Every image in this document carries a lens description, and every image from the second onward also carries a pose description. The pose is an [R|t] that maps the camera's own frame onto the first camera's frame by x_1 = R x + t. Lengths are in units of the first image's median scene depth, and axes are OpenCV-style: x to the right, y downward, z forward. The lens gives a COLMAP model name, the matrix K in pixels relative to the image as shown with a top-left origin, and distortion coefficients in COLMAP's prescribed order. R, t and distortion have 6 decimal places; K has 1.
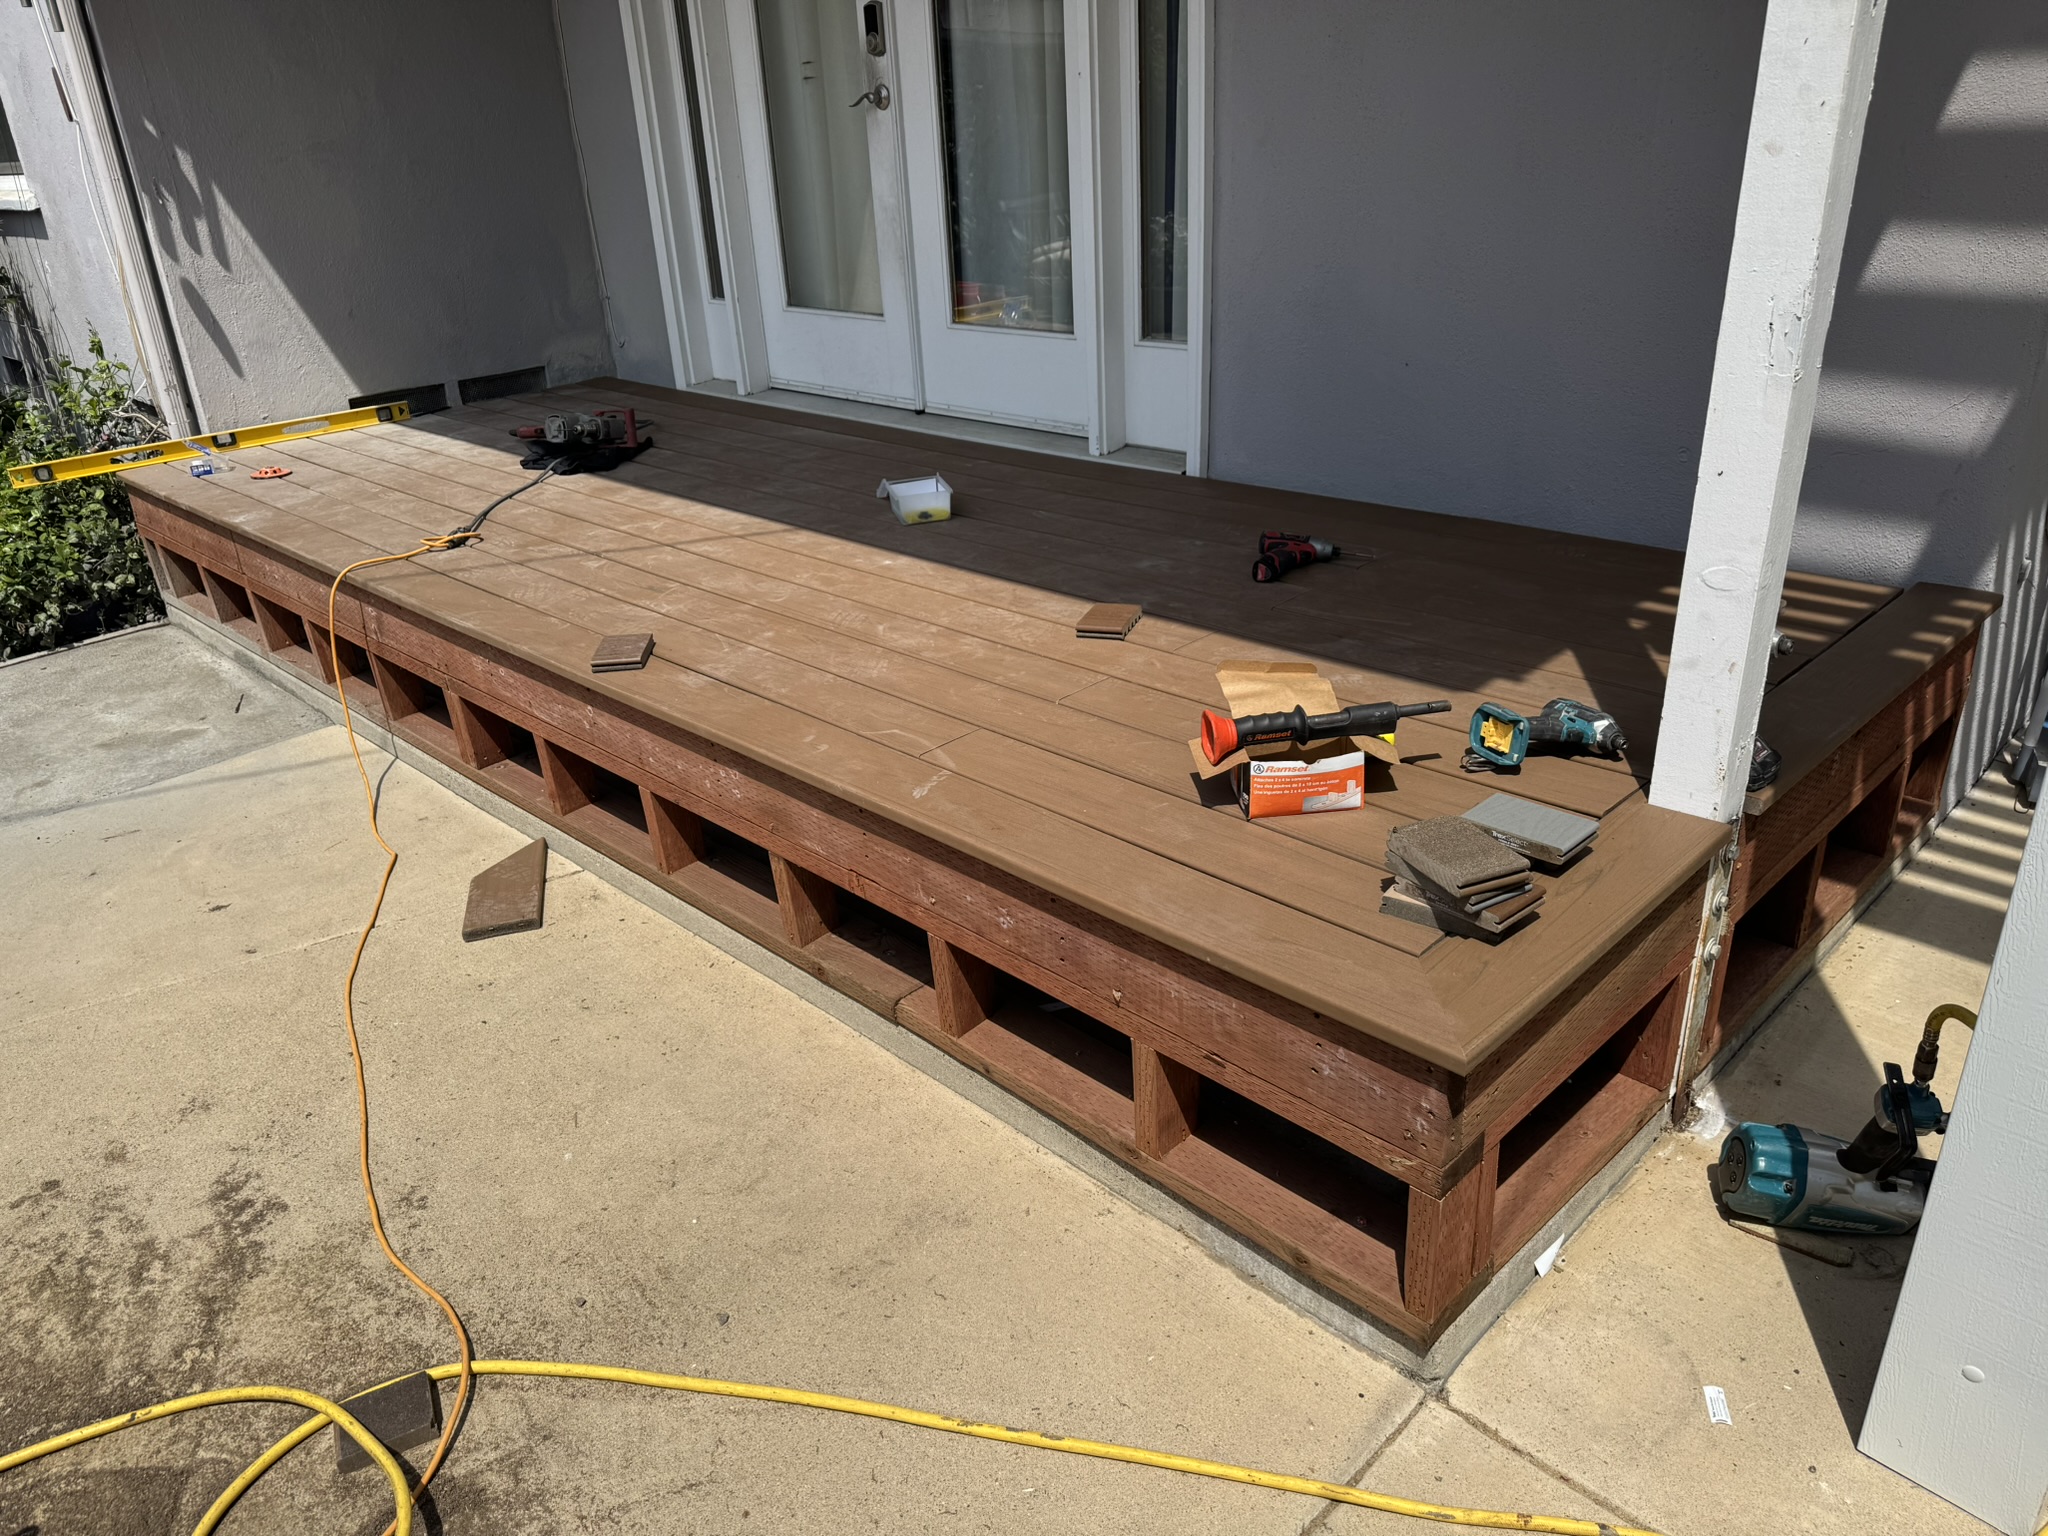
lens RADIAL K [[1436.6, 0, 1031.3], [0, 1436.6, 766.7], [0, 0, 1]] dist [0.063609, -0.078315]
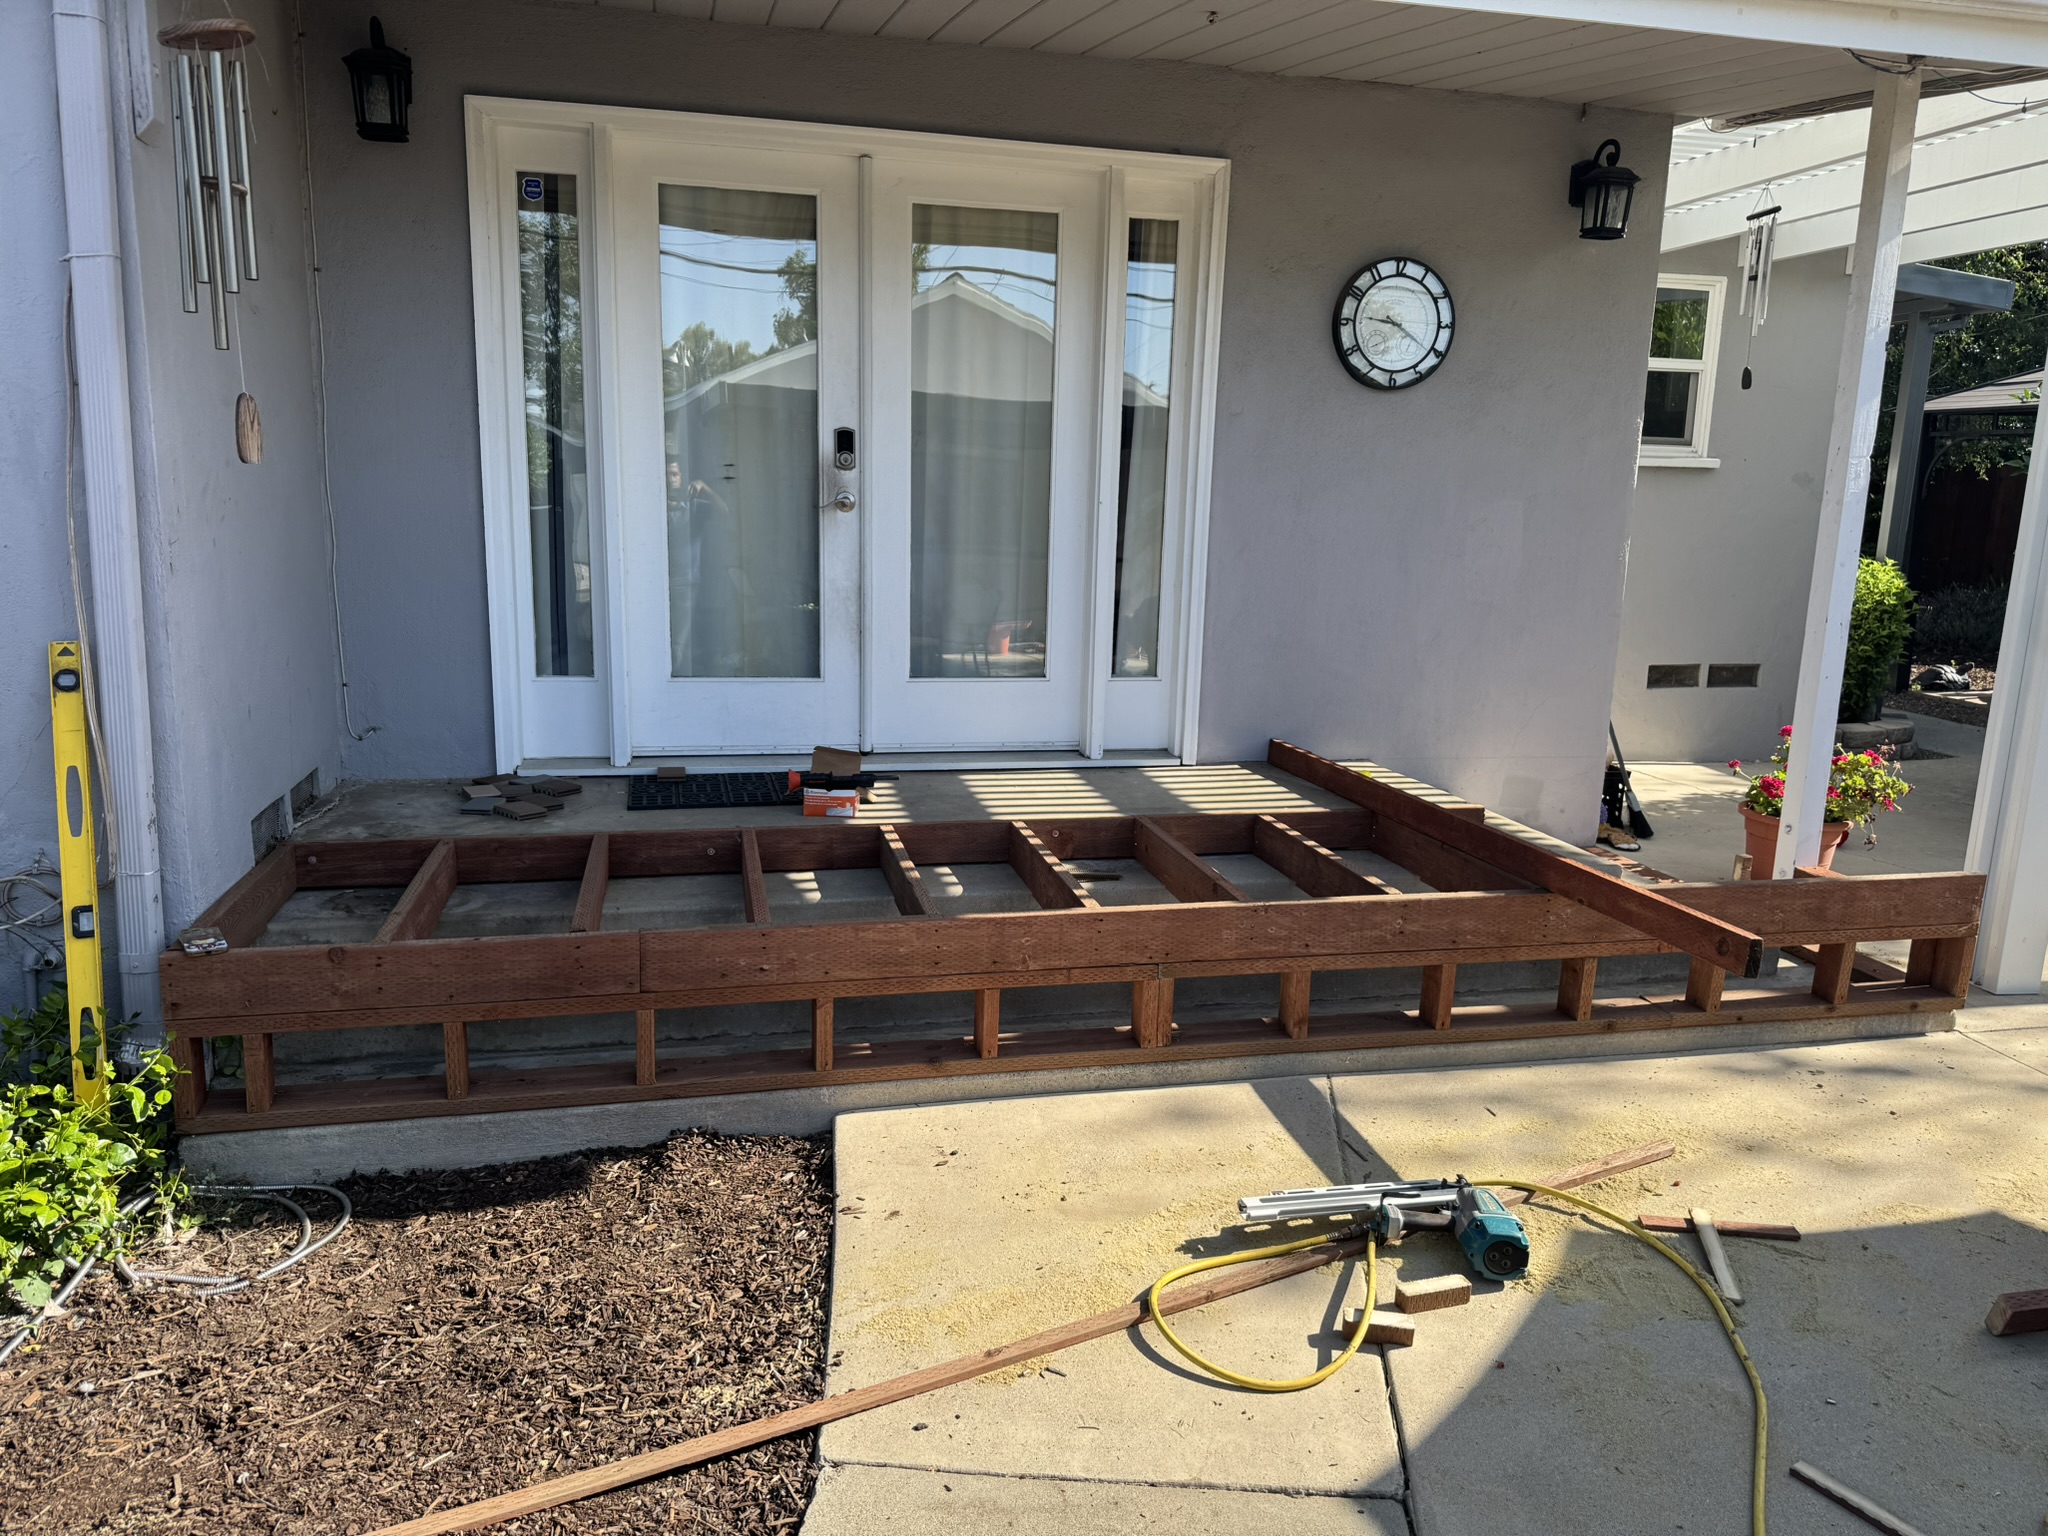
lens RADIAL K [[1430.2, 0, 1024.0], [0, 1430.2, 768.0], [0, 0, 1]] dist [0.095905, -0.176837]
pose [[0.524350, -0.096248, 0.846046, -1.188653], [0.306381, 0.948371, -0.081996, -0.127395], [-0.794473, 0.302207, 0.526767, 0.375482]]
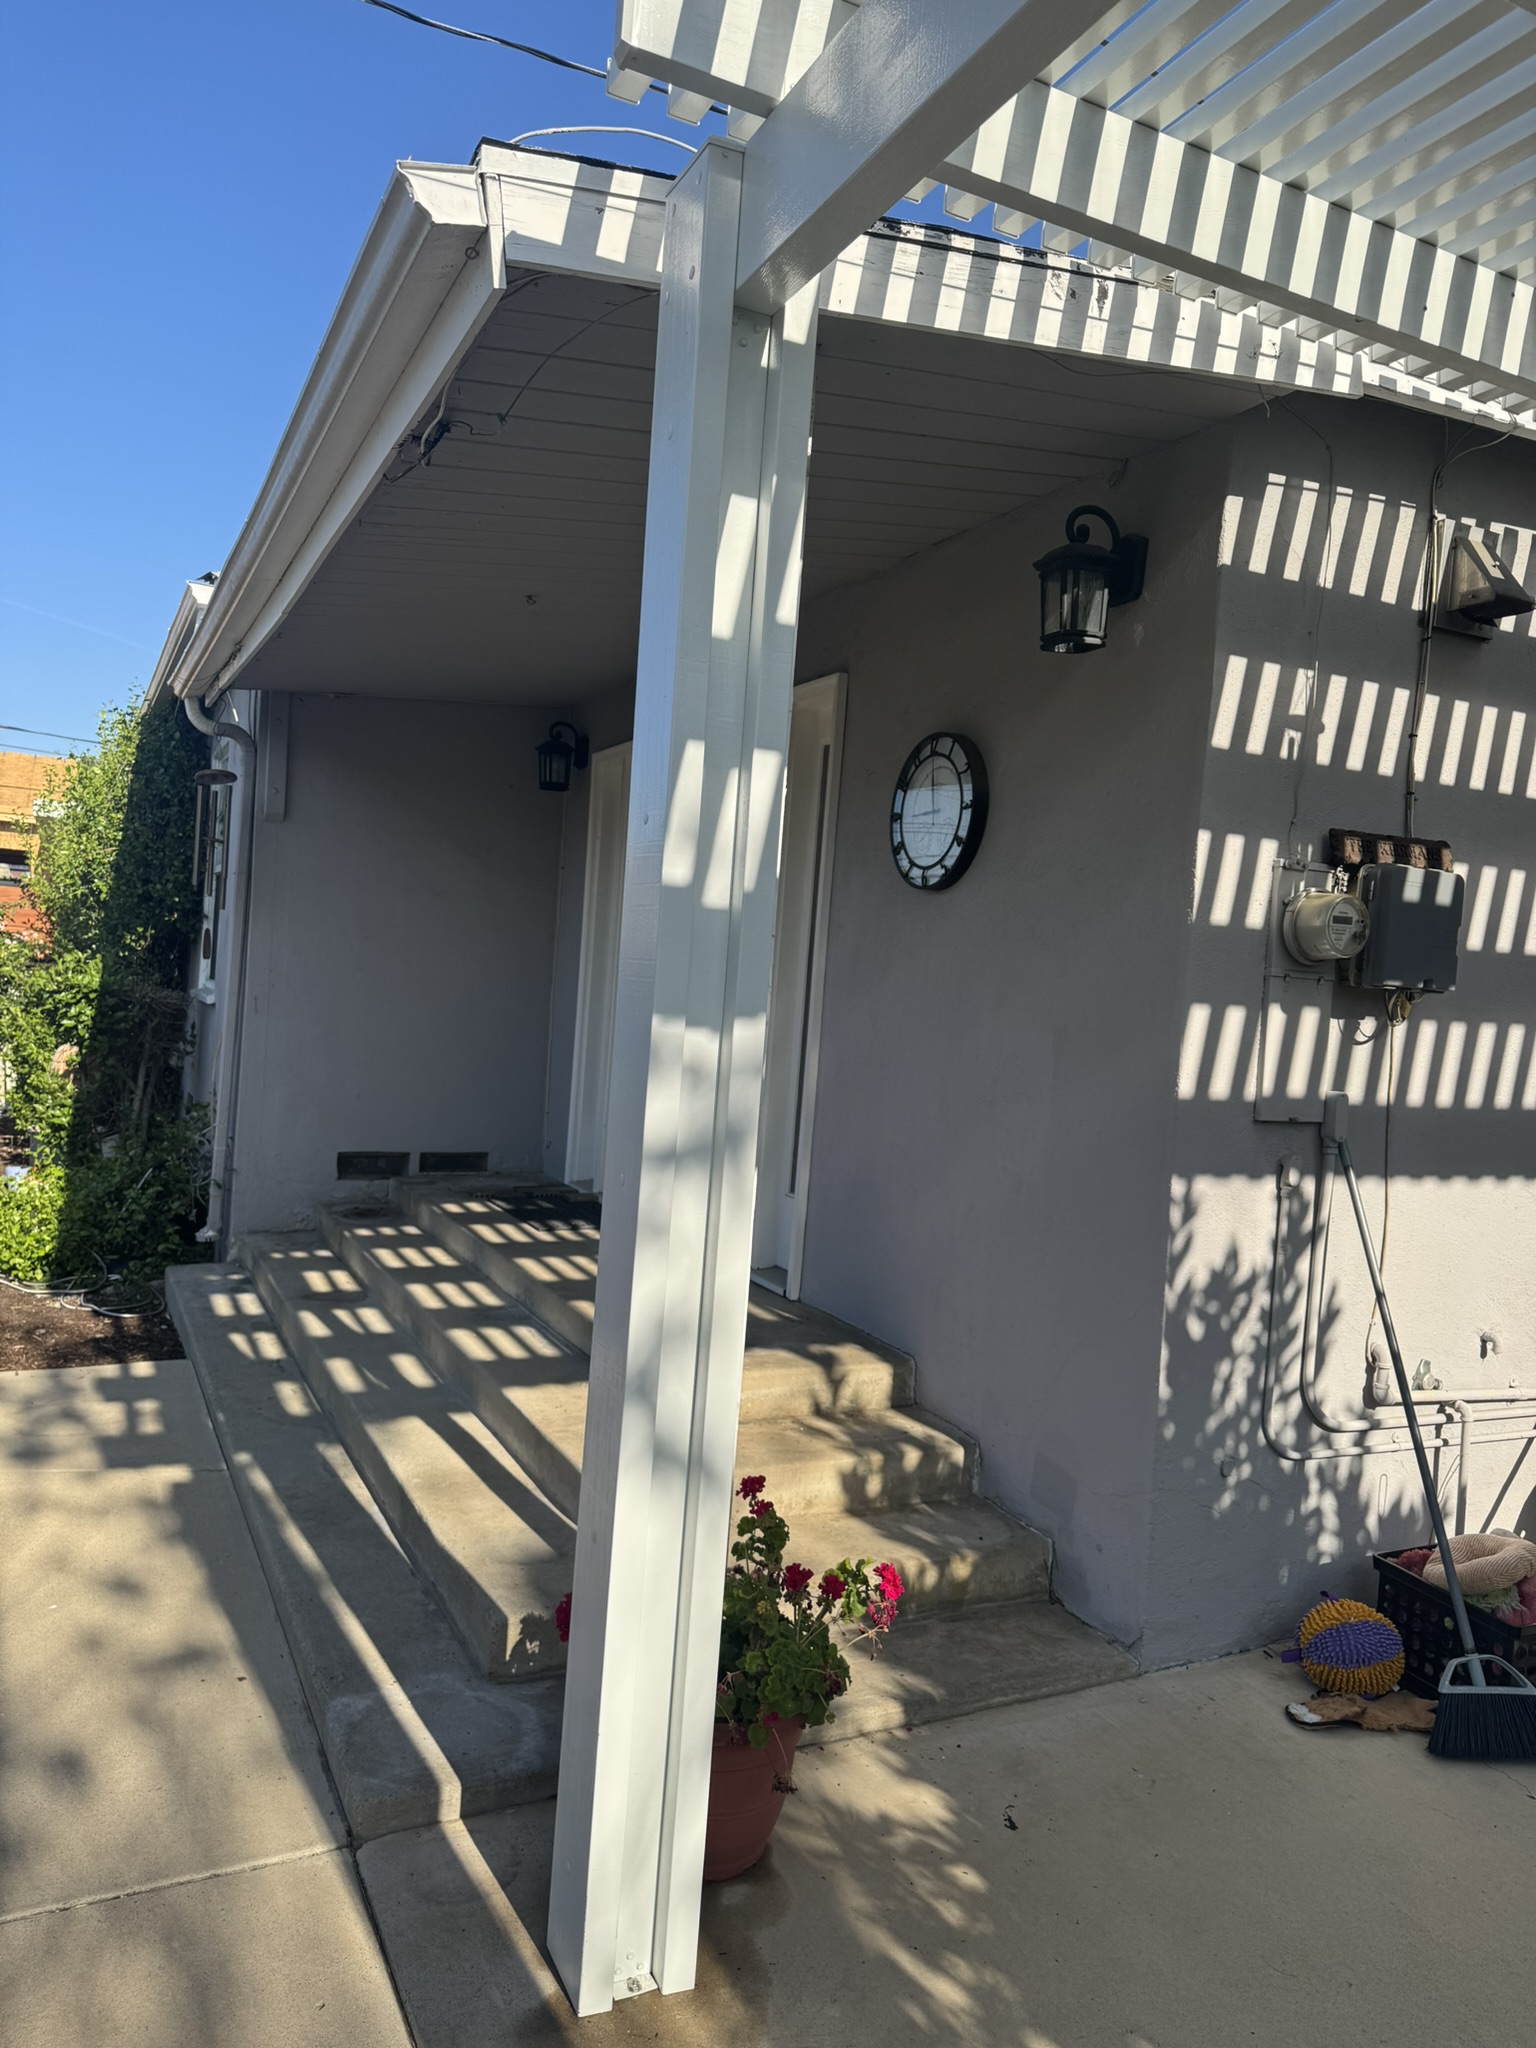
lens RADIAL K [[1451.9, 0, 783.3], [0, 1451.9, 1032.6], [0, 0, 1]] dist [0.054319, -0.067842]
pose [[0.941121, 0.127352, -0.313167, 0.490616], [-0.238262, 0.907032, -0.347165, 0.040285], [0.239840, 0.401340, 0.883970, -0.264488]]
